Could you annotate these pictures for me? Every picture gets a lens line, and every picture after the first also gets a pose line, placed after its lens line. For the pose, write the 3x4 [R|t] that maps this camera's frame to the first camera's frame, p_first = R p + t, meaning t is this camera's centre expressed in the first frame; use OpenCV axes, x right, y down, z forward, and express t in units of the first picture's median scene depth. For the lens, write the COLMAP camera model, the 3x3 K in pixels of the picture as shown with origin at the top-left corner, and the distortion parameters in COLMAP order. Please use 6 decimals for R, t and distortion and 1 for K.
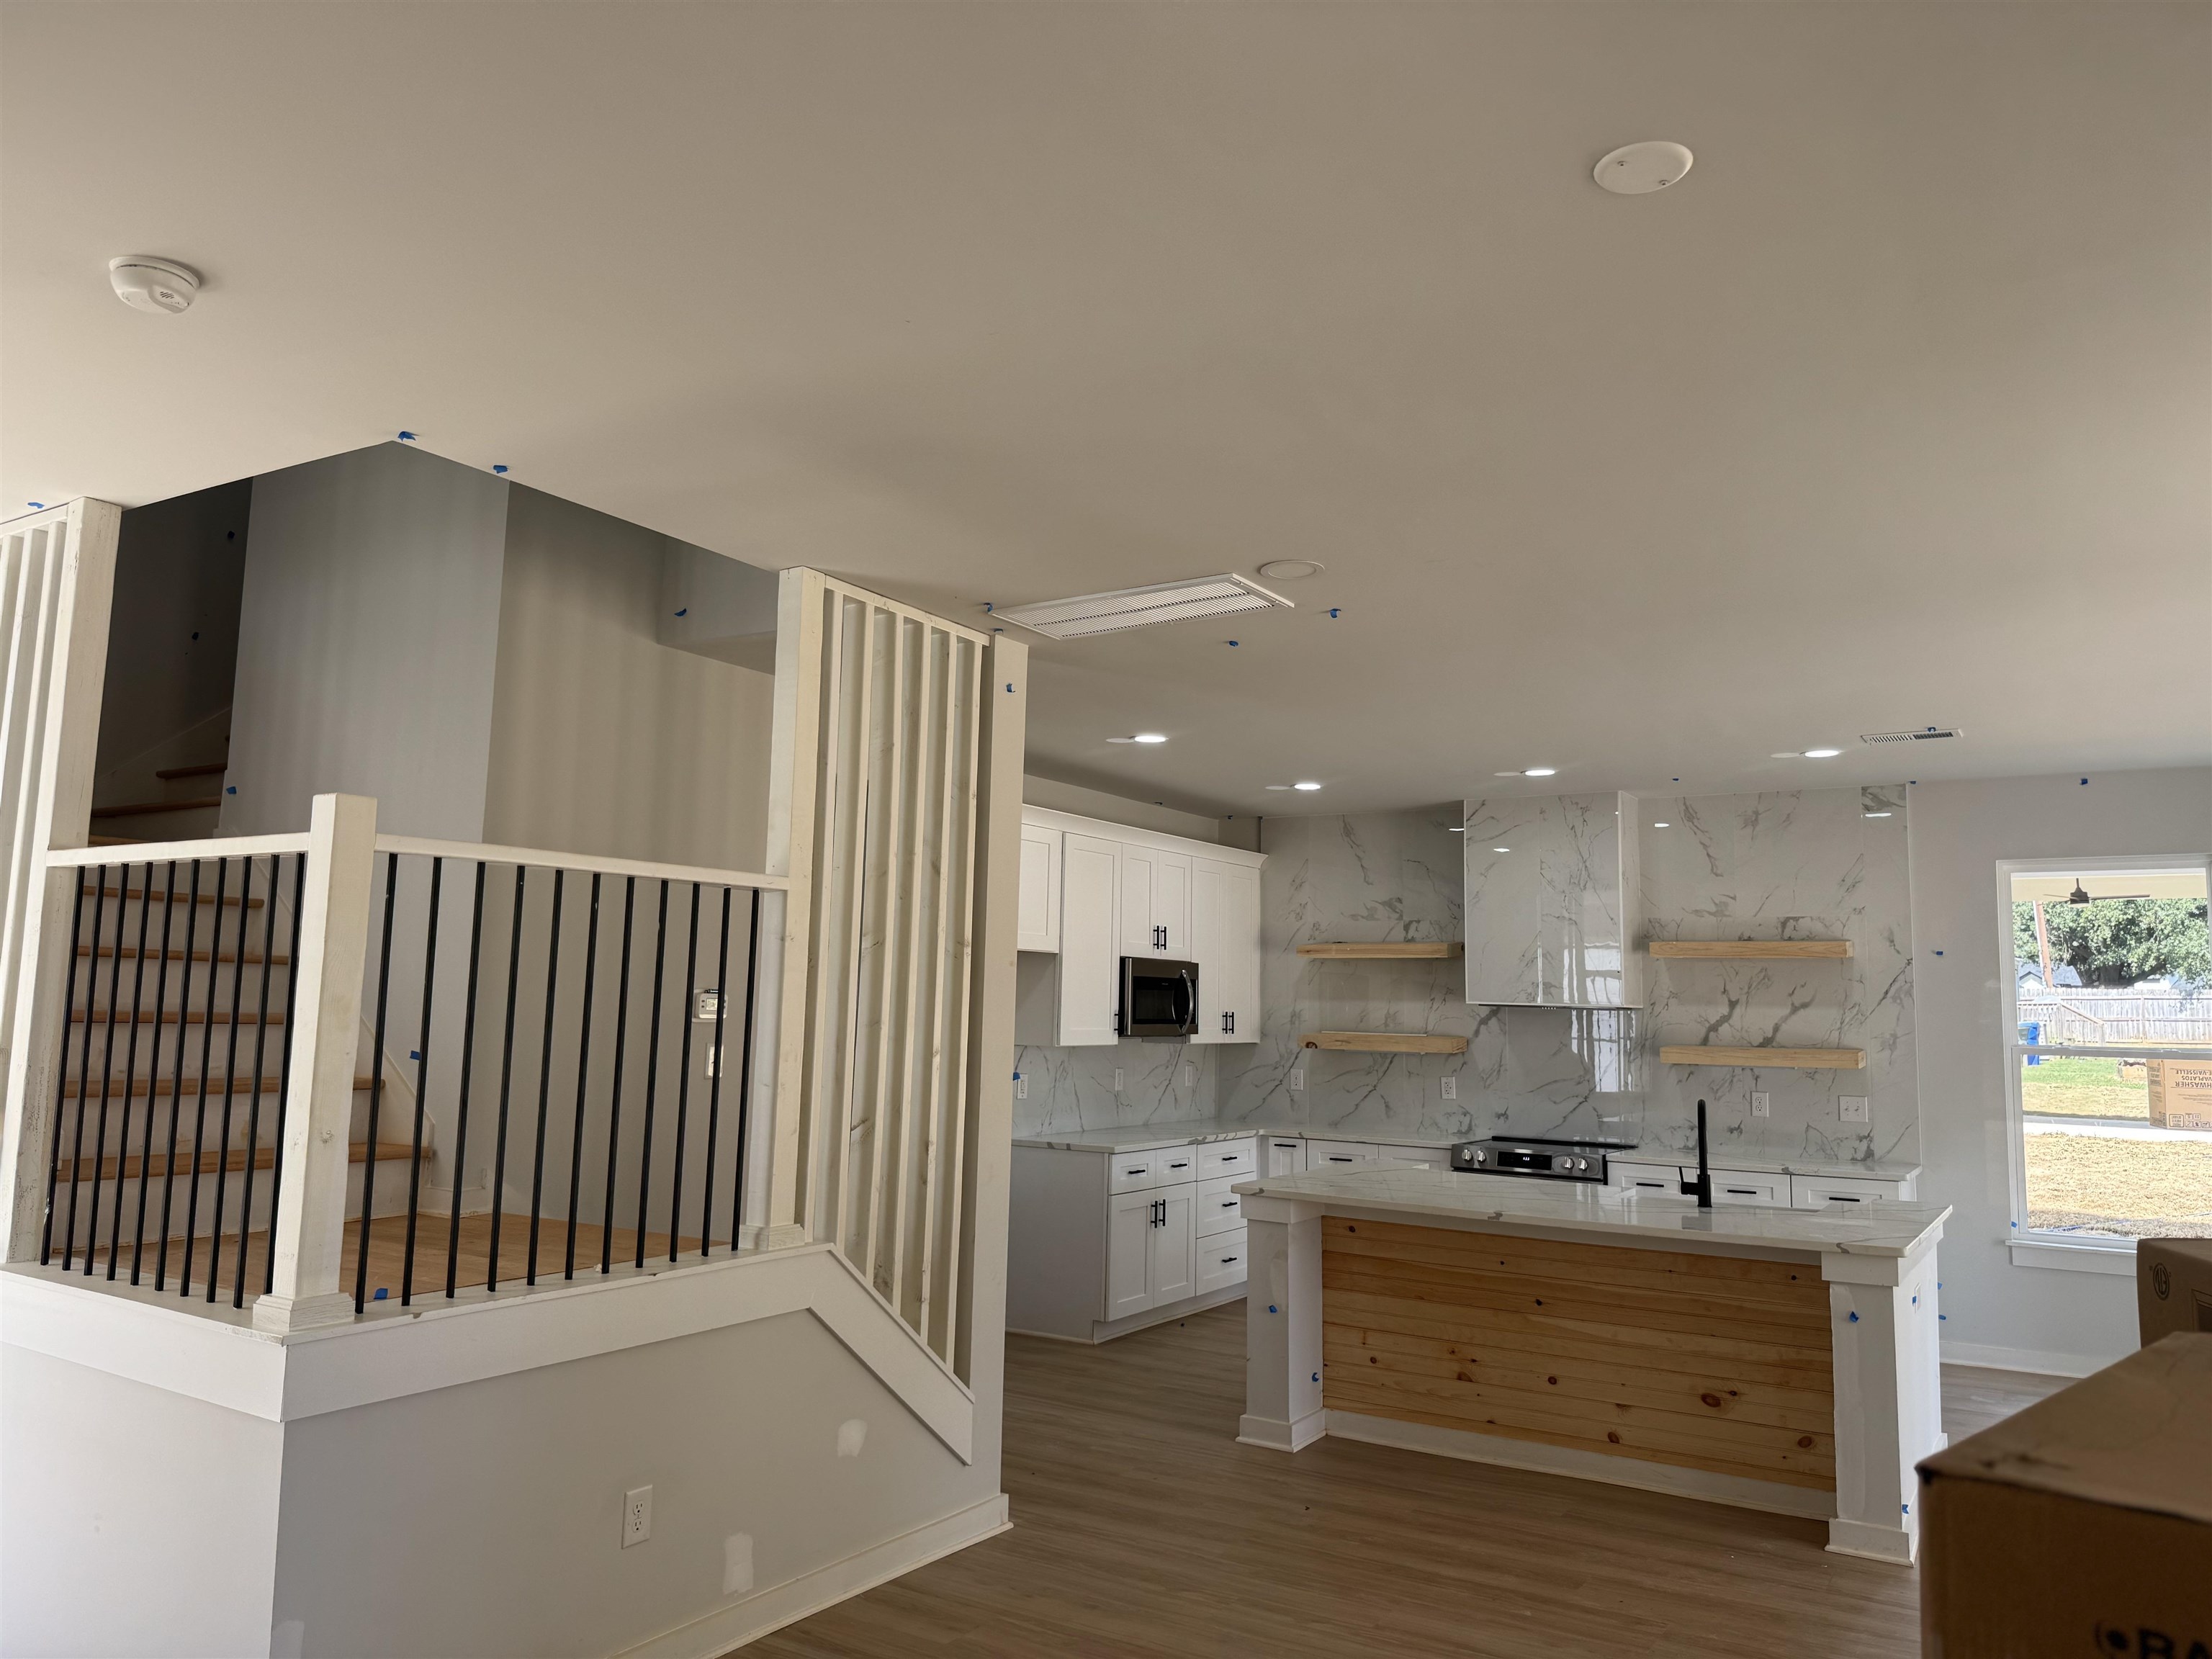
lens RADIAL K [[1543.5, 0, 1109.9], [0, 1543.5, 829.0], [0, 0, 1]] dist [0.106620, -0.164625]
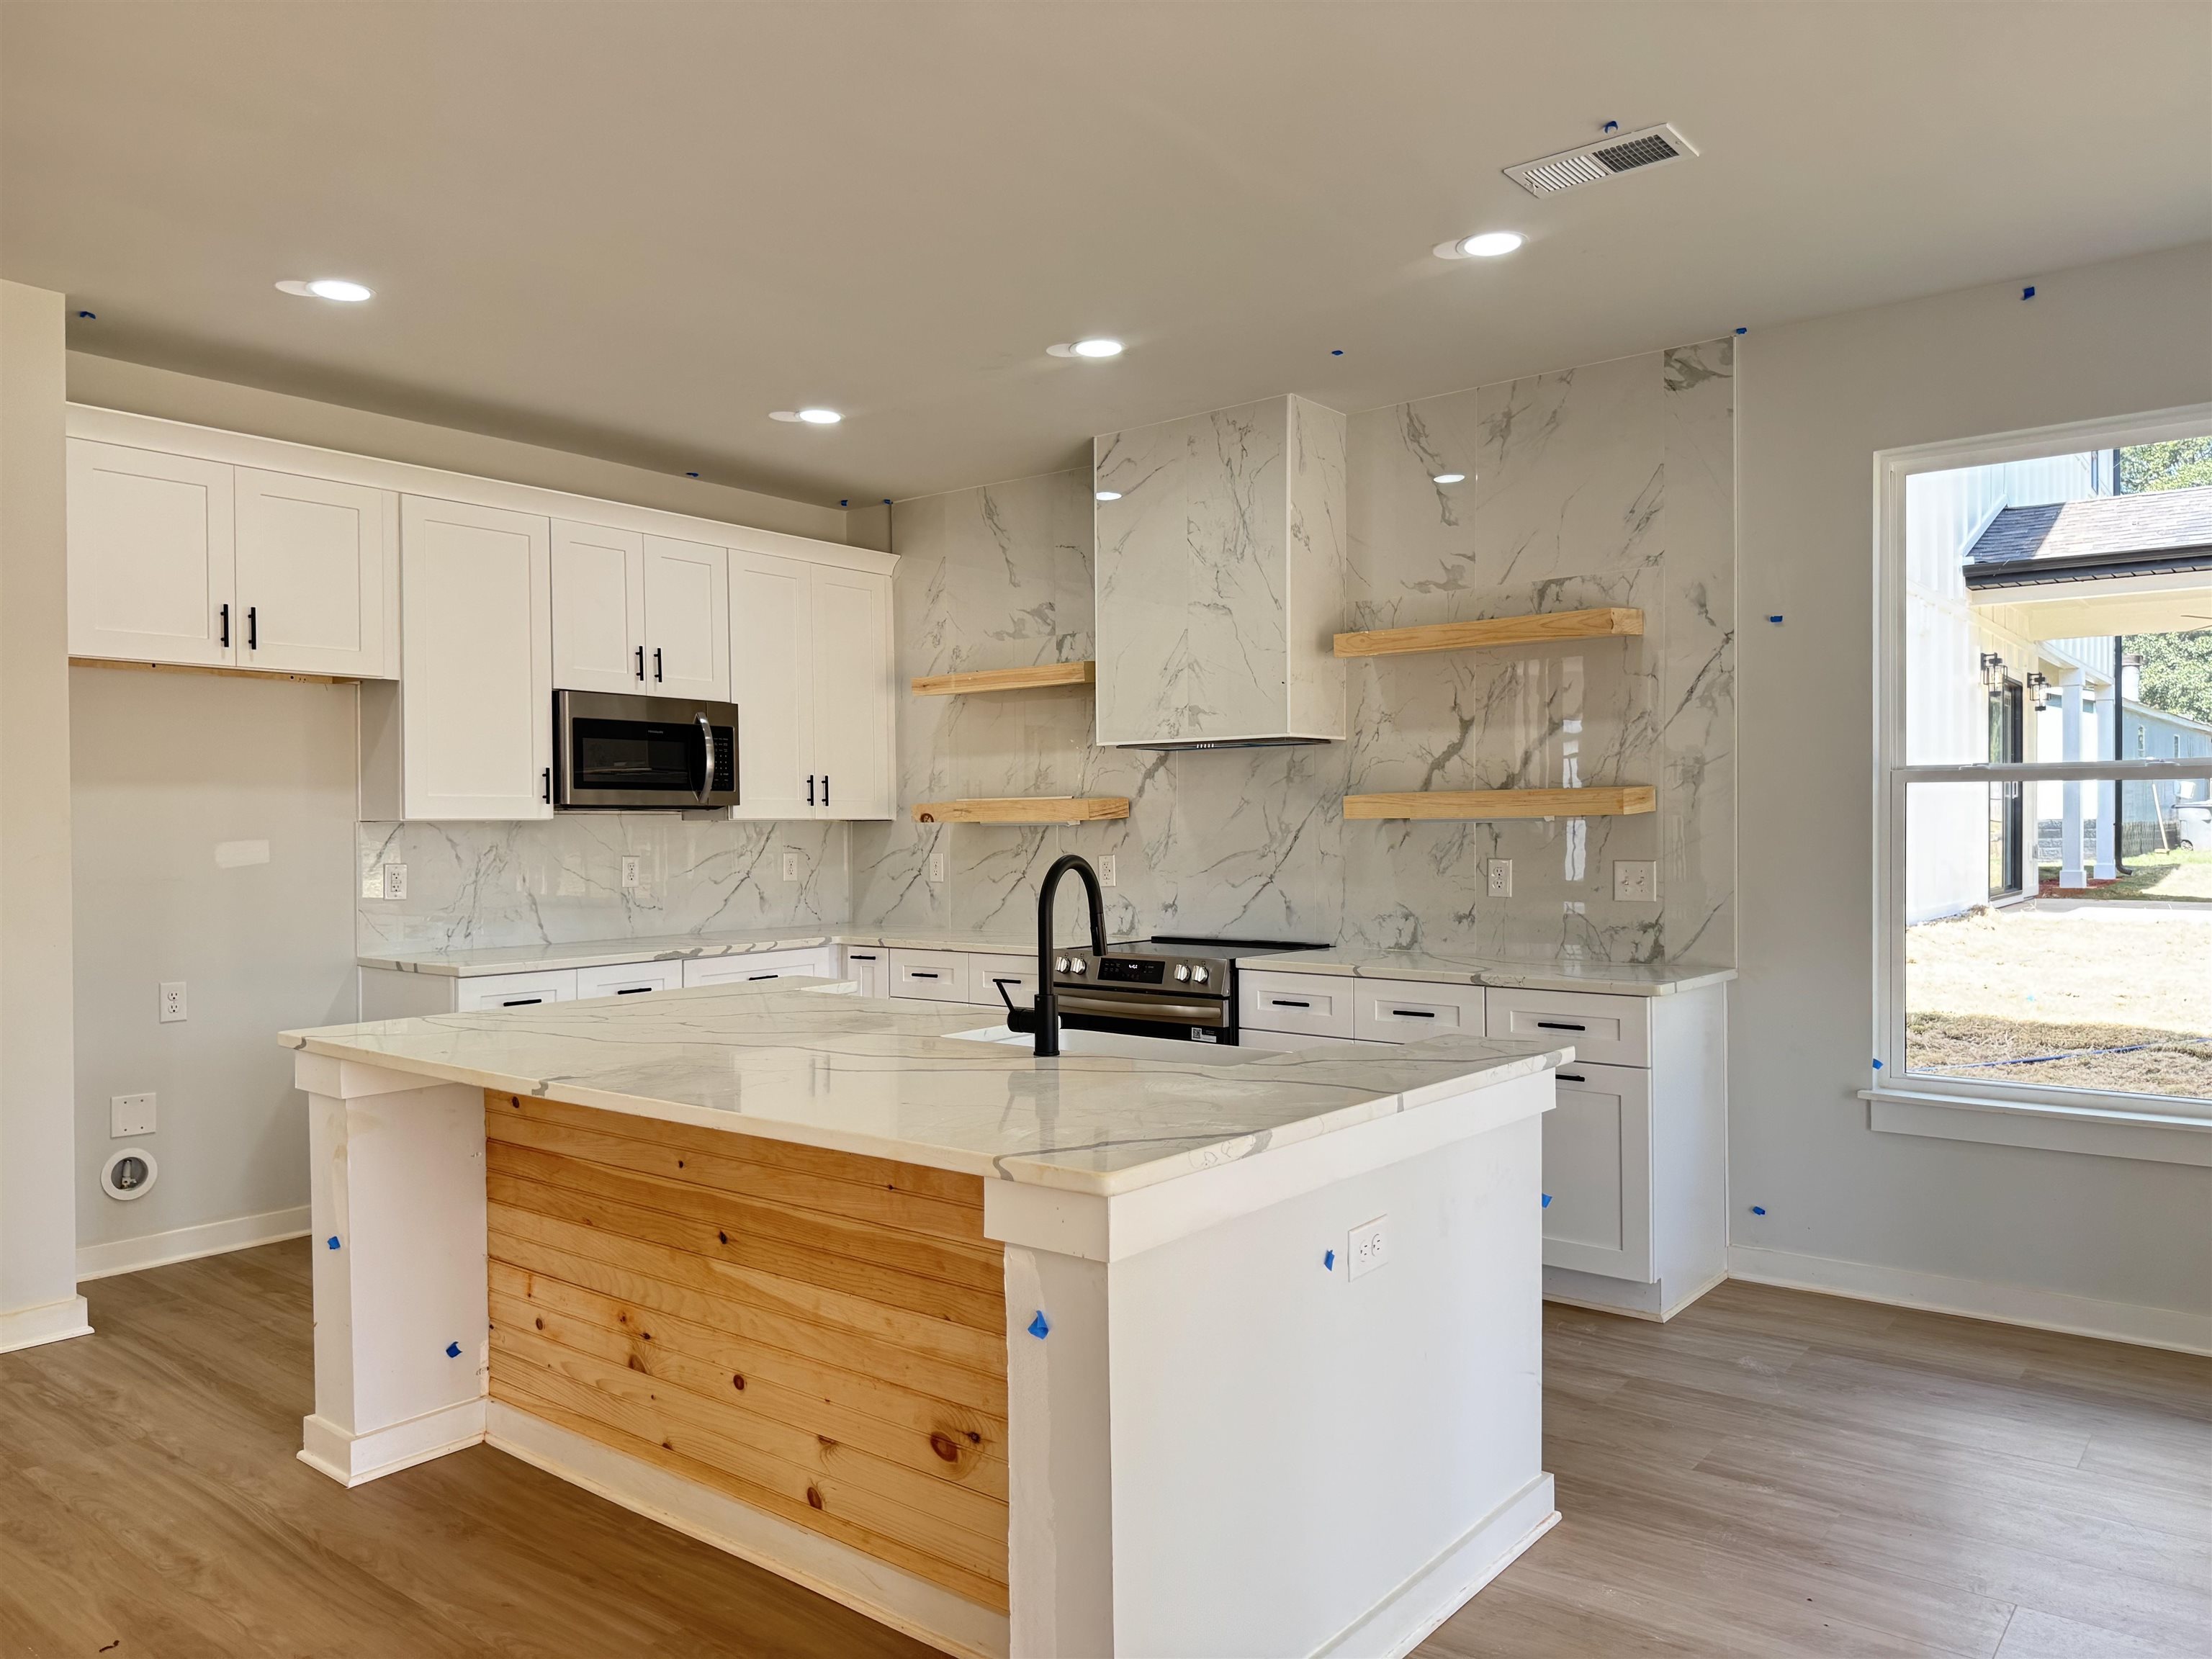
lens RADIAL K [[1578.3, 0, 1025.9], [0, 1578.3, 838.7], [0, 0, 1]] dist [0.064925, -0.096979]
pose [[0.991042, -0.026159, -0.130965, 0.304650], [0.042324, 0.991601, 0.122211, 0.071505], [0.126668, -0.126659, 0.983825, 0.337004]]
